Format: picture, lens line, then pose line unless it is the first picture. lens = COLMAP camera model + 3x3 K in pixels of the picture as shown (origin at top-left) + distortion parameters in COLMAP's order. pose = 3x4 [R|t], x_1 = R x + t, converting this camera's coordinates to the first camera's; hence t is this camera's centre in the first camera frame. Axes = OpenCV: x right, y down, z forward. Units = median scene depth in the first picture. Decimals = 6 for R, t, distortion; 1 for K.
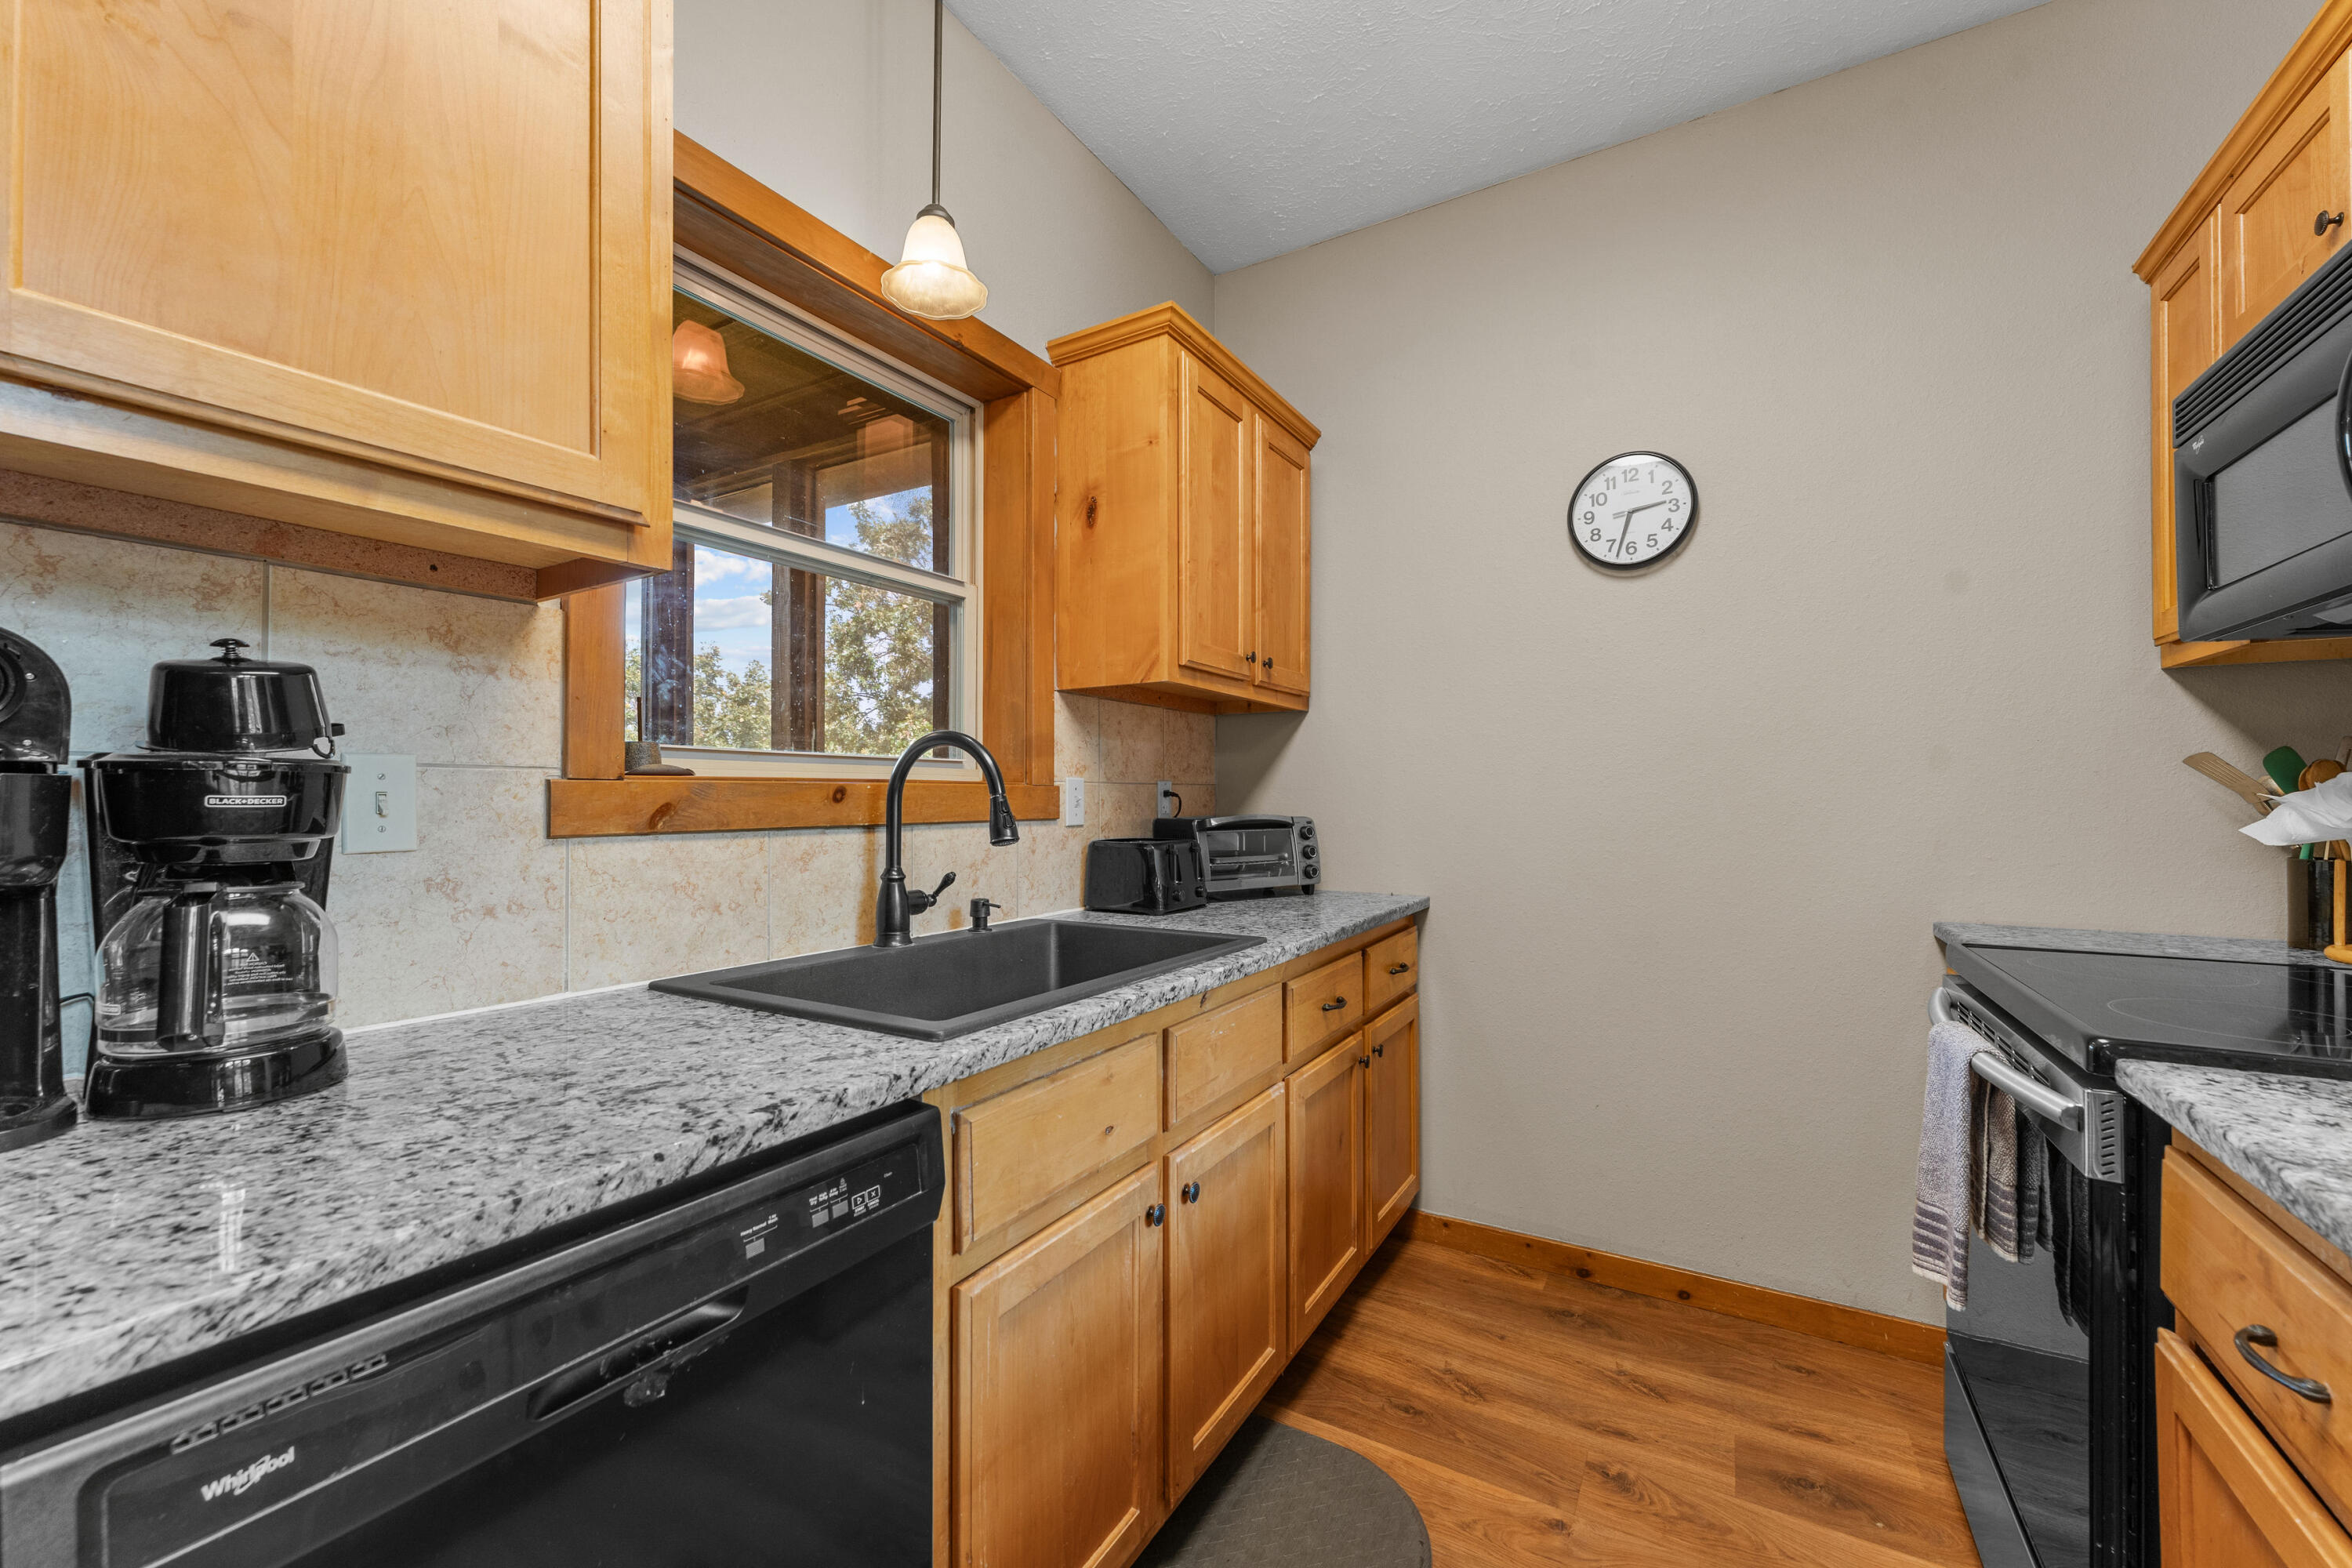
lens RADIAL K [[942.6, 0, 1187.9], [0, 942.6, 795.3], [0, 0, 1]] dist [-0.000285, -0.000023]
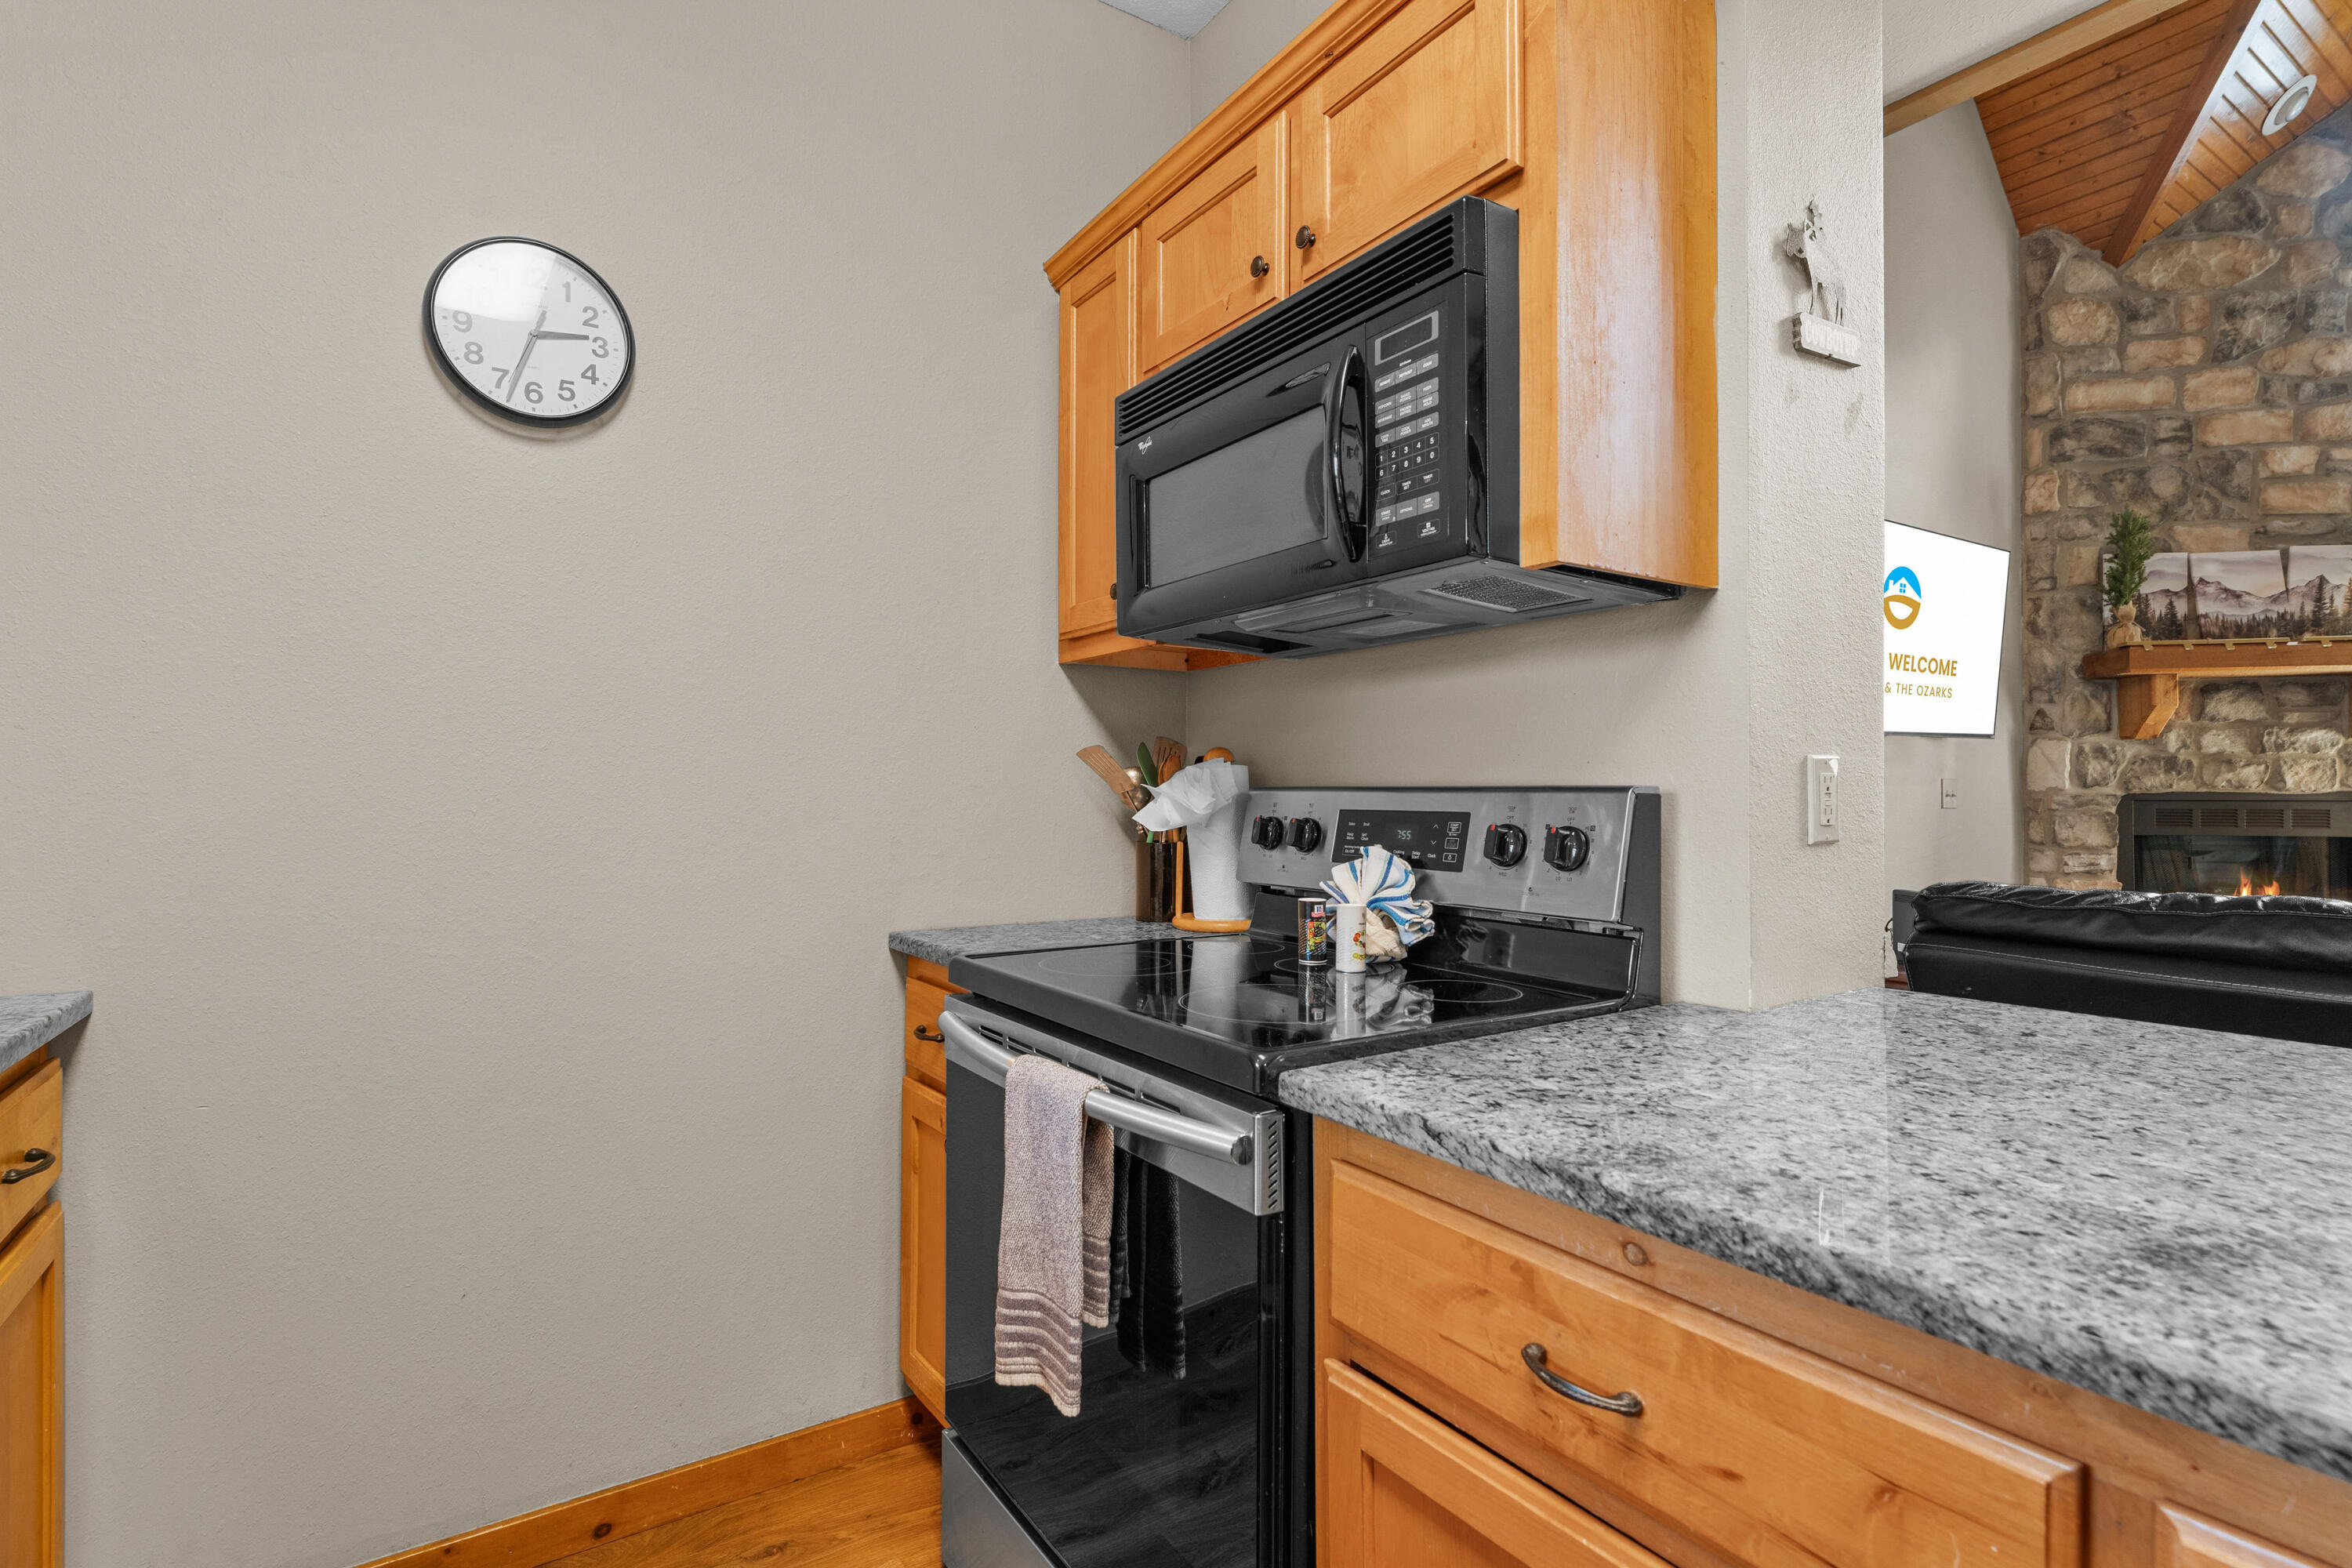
lens RADIAL K [[1119.6, 0, 1176.0], [0, 1119.6, 784.0], [0, 0, 1]] dist [-0.000724, -0.000411]
pose [[0.449945, 0.007346, 0.893026, -0.006310], [0.000048, 0.999966, -0.008250, 0.009182], [-0.893056, 0.003755, 0.449929, 0.407988]]
